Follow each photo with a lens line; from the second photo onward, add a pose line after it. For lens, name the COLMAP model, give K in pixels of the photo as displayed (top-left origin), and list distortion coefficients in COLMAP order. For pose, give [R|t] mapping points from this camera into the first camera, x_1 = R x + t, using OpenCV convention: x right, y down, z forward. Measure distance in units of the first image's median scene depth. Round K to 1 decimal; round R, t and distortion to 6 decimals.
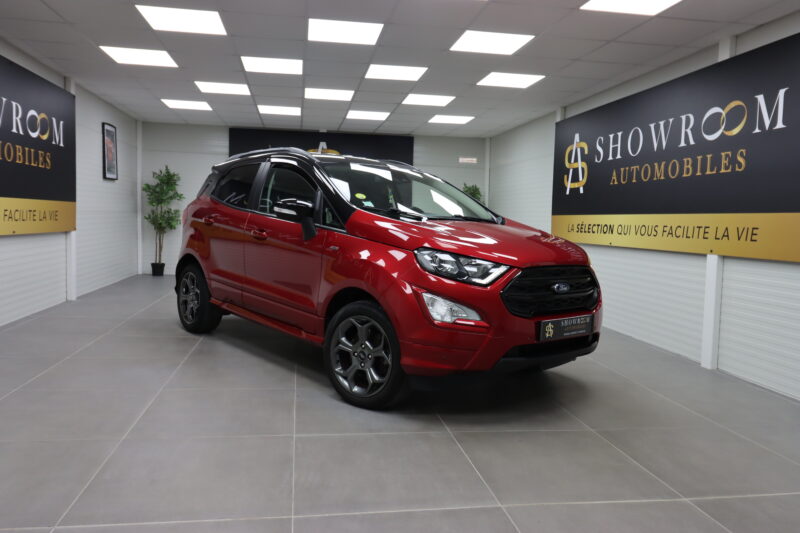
lens RADIAL K [[607.7, 0, 395.4], [0, 607.7, 268.4], [0, 0, 1]] dist [0.022507, -0.009529]
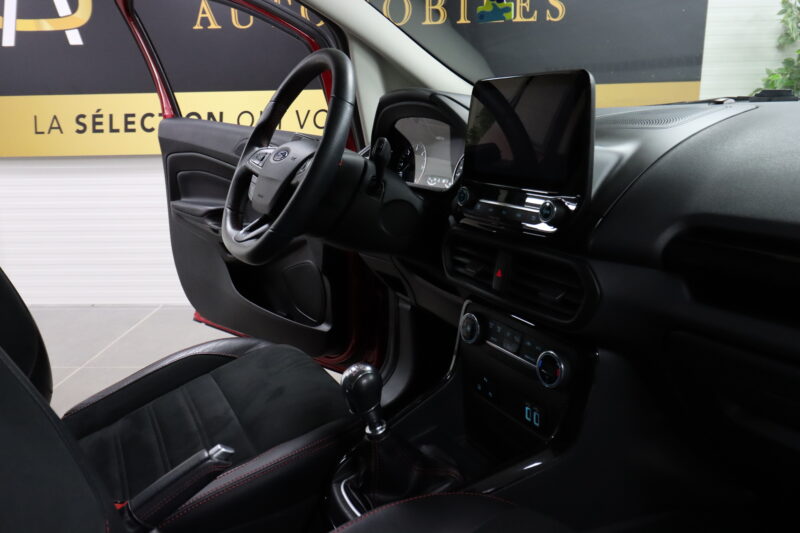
lens RADIAL K [[607.7, 0, 397.2], [0, 607.7, 267.3], [0, 0, 1]] dist [0.022507, -0.009529]
pose [[0.184363, -0.277049, 0.943003, -0.125794], [0.106160, 0.959449, 0.261126, -0.056985], [-0.977108, 0.051967, 0.206298, 0.666486]]
